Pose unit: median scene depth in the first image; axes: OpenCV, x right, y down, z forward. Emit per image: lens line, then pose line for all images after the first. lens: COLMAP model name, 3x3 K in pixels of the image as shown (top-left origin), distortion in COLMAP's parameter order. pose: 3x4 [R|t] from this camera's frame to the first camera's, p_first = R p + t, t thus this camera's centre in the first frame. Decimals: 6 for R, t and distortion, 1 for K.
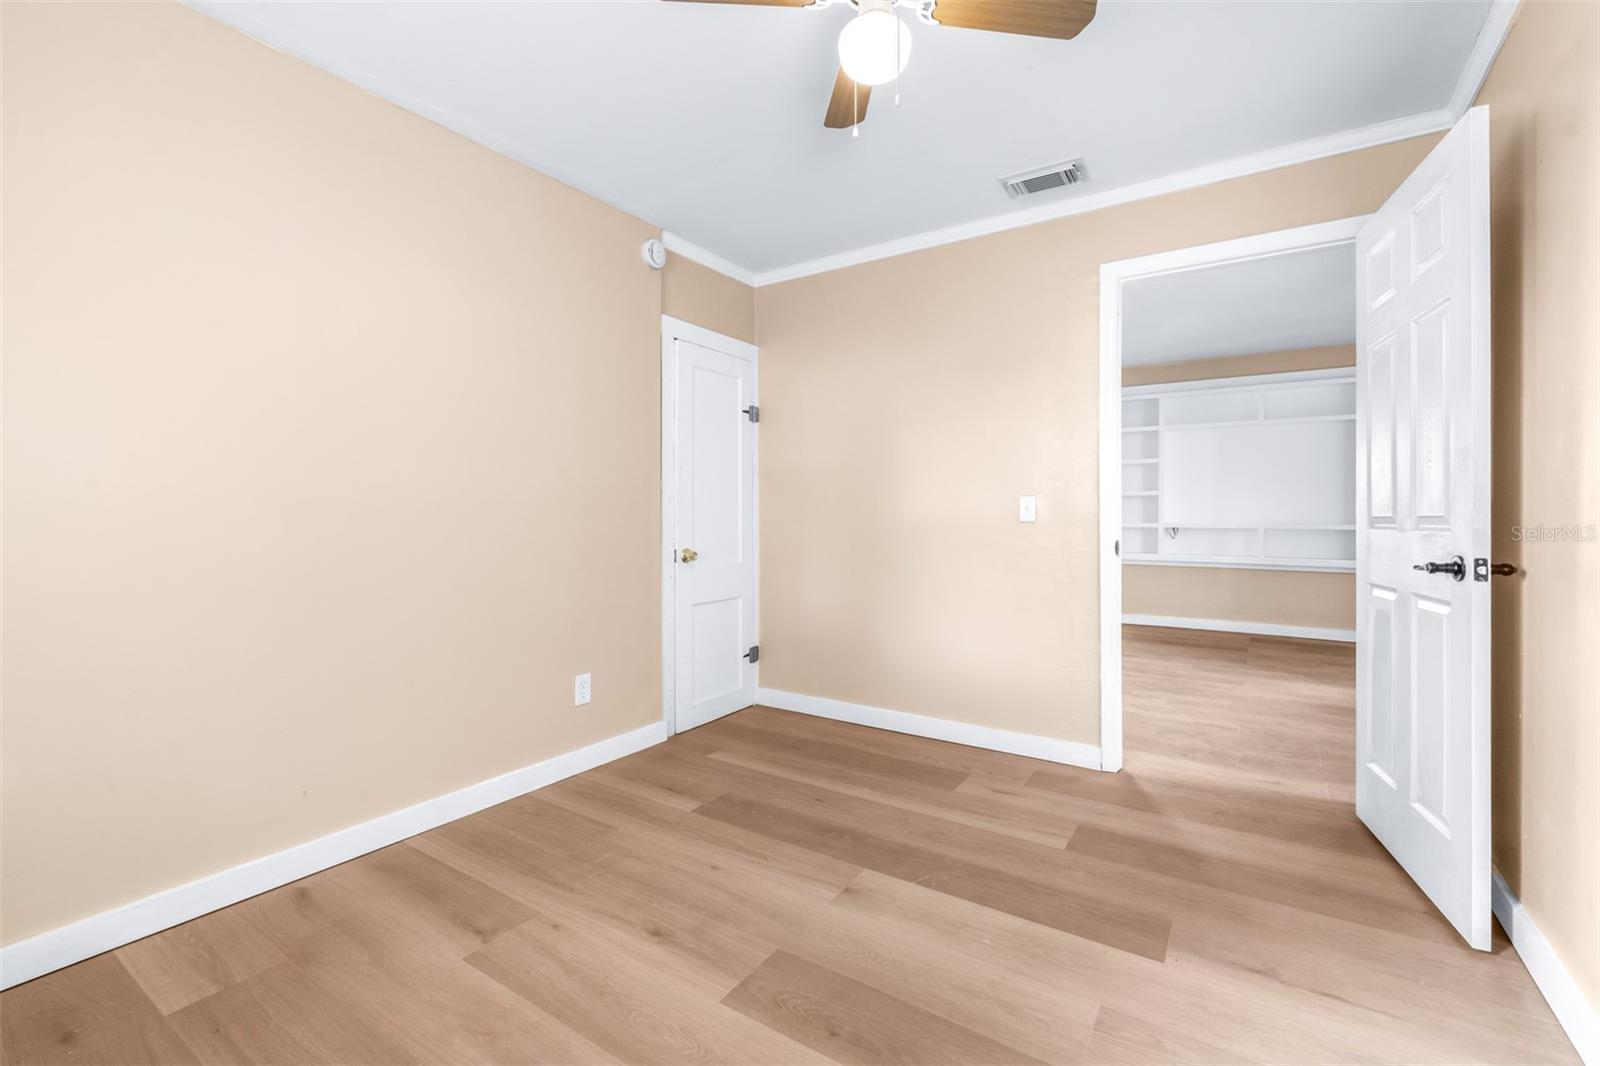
lens RADIAL K [[697.8, 0, 807.4], [0, 697.8, 531.3], [0, 0, 1]] dist [-0.006171, 0.001514]
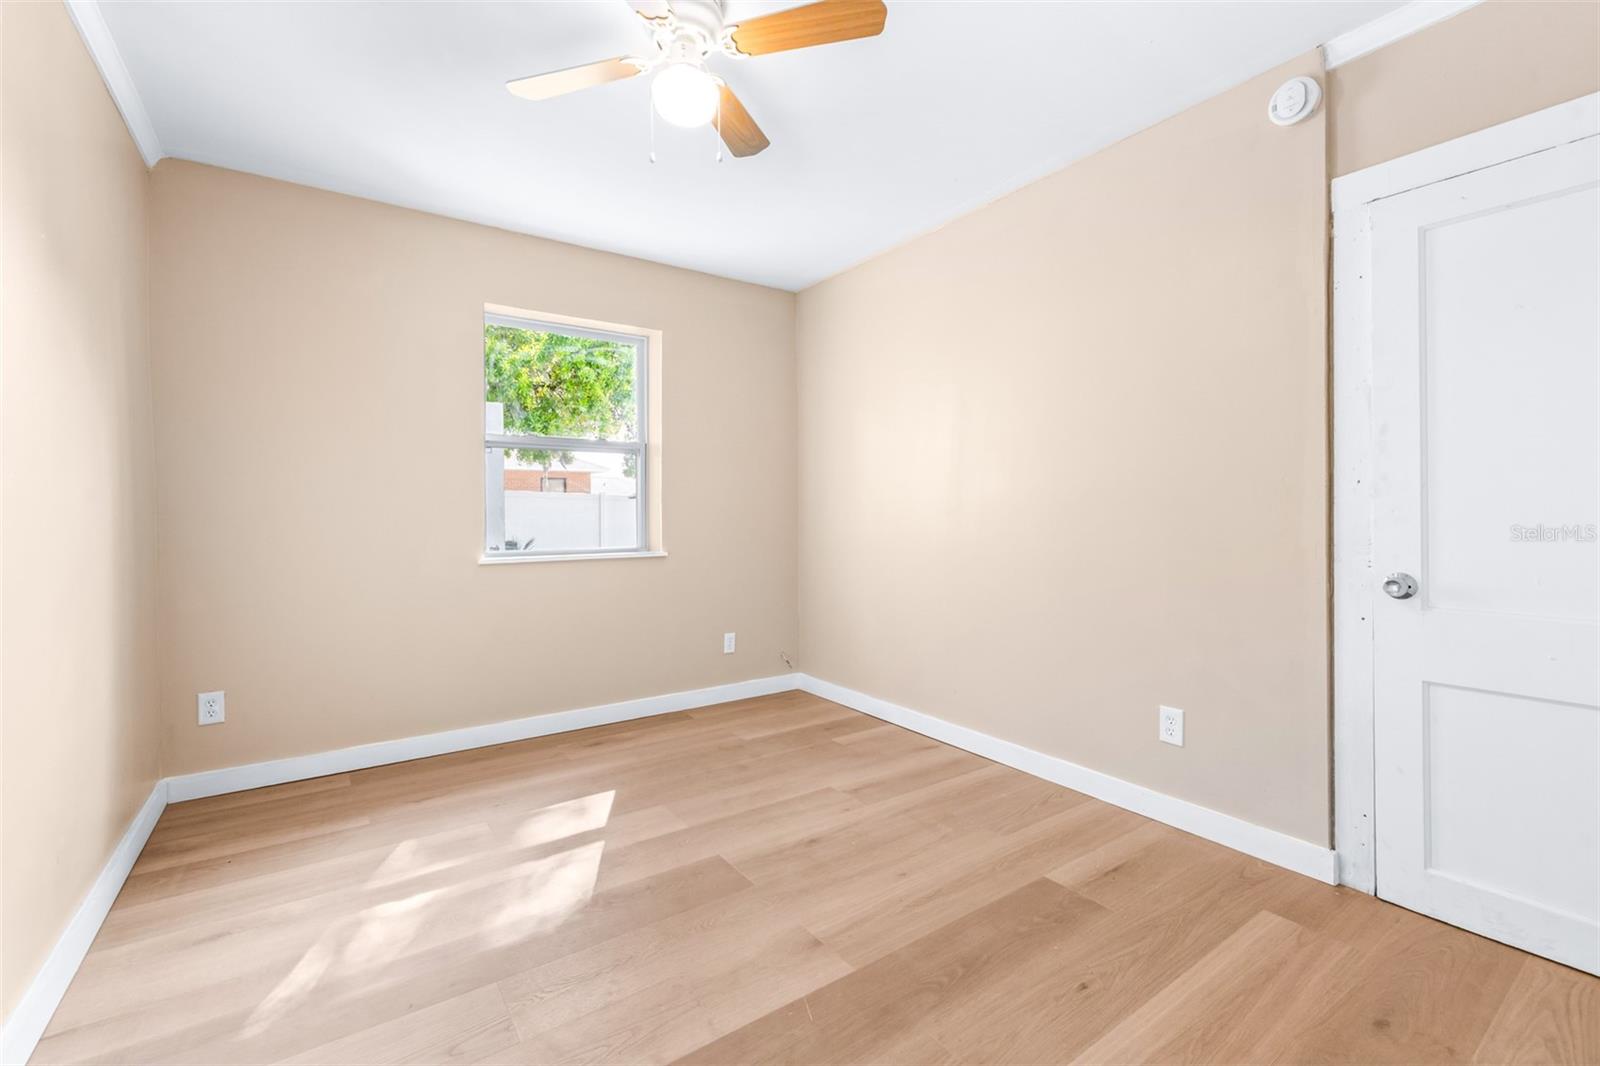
lens RADIAL K [[697.8, 0, 800.8], [0, 697.8, 515.9], [0, 0, 1]] dist [-0.006171, 0.001514]
pose [[-0.393915, 0.003296, -0.919141, 0.808559], [-0.014185, 0.999853, 0.009664, -0.030911], [0.919037, 0.016845, -0.393810, 1.219621]]
